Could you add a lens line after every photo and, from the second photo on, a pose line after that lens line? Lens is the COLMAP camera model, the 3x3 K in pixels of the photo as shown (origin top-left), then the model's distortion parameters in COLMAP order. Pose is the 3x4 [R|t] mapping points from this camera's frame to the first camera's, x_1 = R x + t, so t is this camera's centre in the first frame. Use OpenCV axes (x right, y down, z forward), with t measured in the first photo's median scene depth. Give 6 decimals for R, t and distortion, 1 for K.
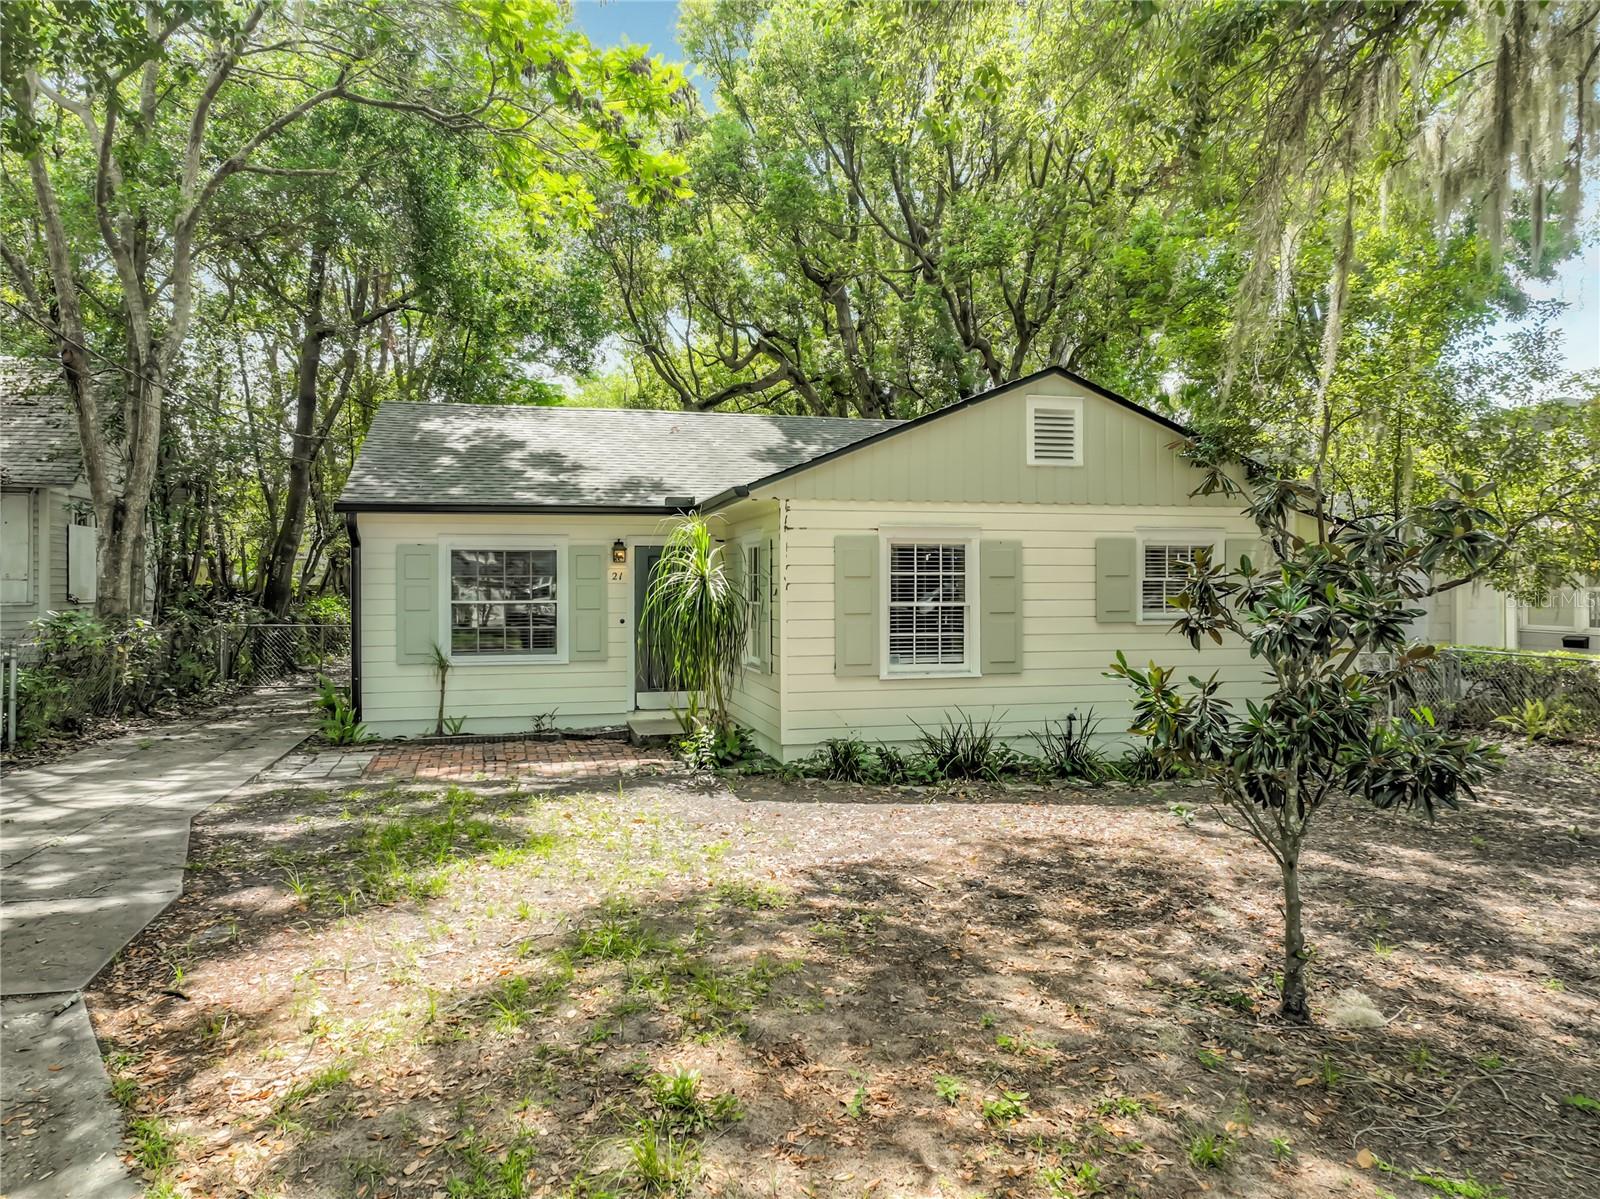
lens RADIAL K [[1239.2, 0, 800.6], [0, 1239.2, 594.3], [0, 0, 1]] dist [0.001027, 0.002188]
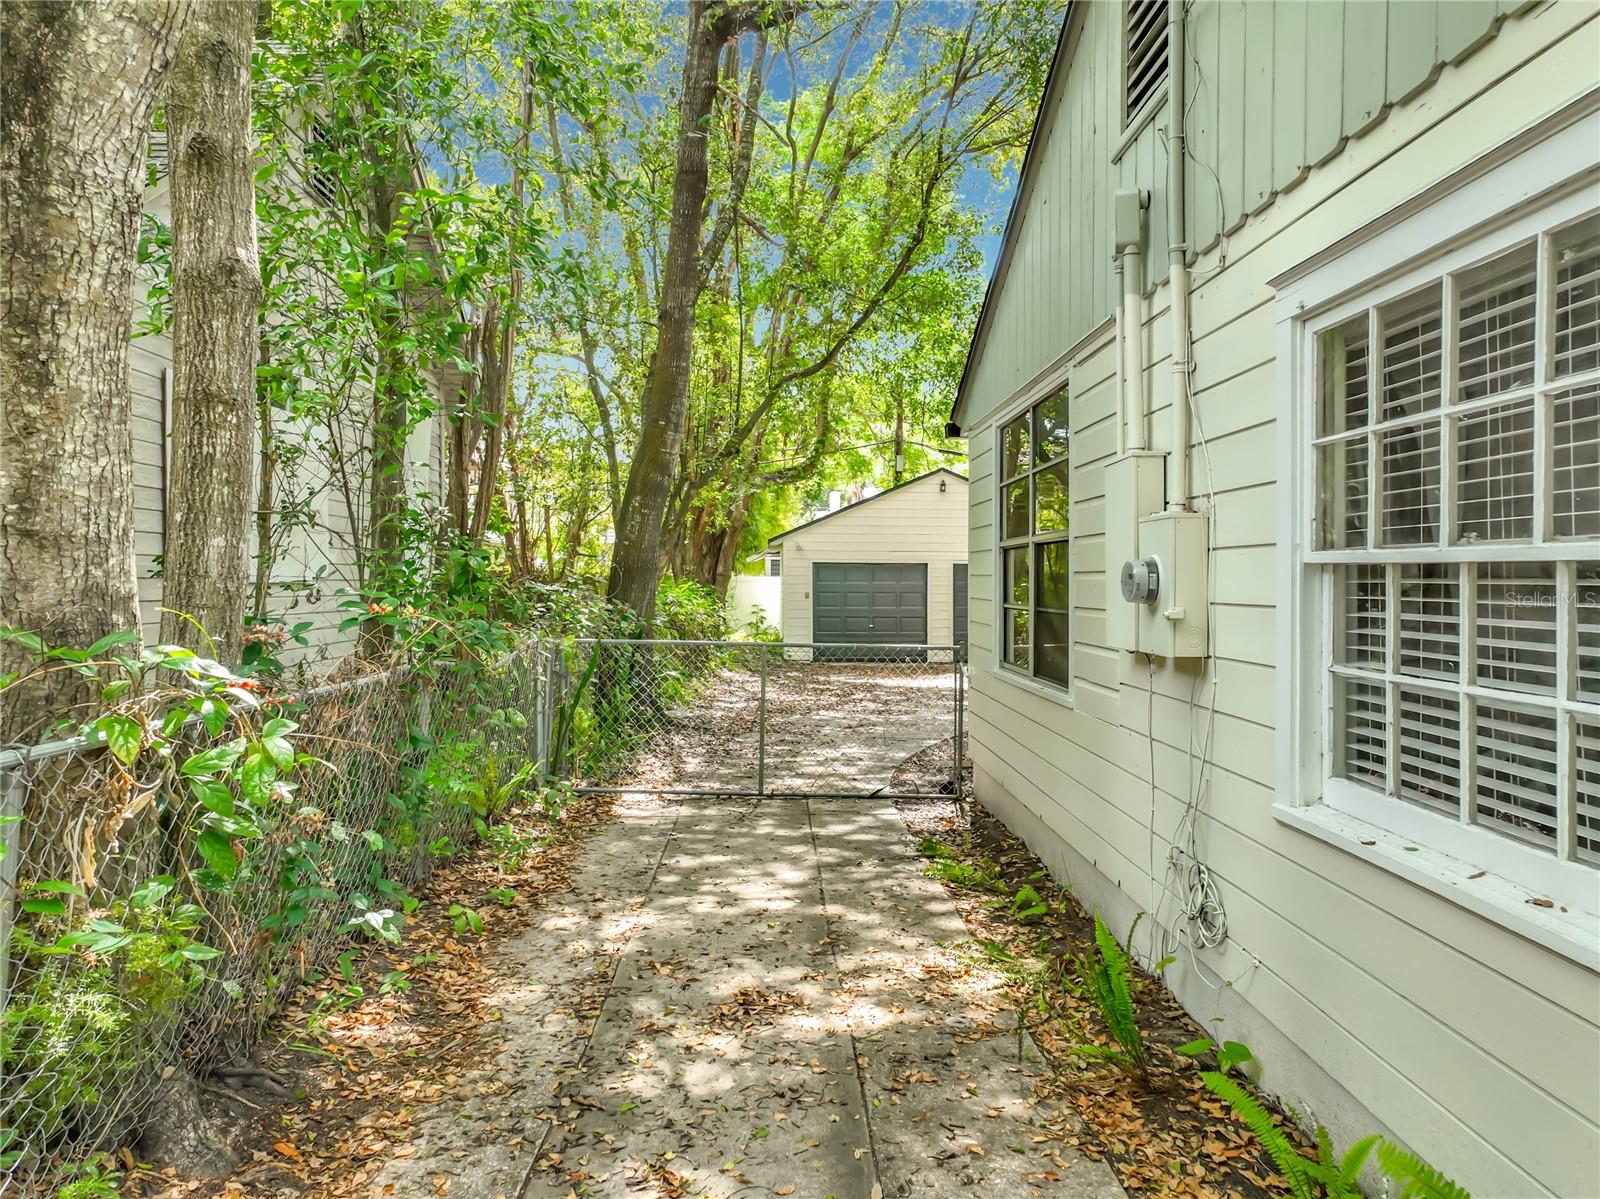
lens RADIAL K [[1239.2, 0, 801.0], [0, 1239.2, 595.4], [0, 0, 1]] dist [0.001027, 0.002188]
pose [[0.977281, 0.009139, -0.211750, -0.127080], [-0.008242, 0.999953, 0.005115, 0.002457], [0.211787, -0.003253, 0.977310, 0.268677]]
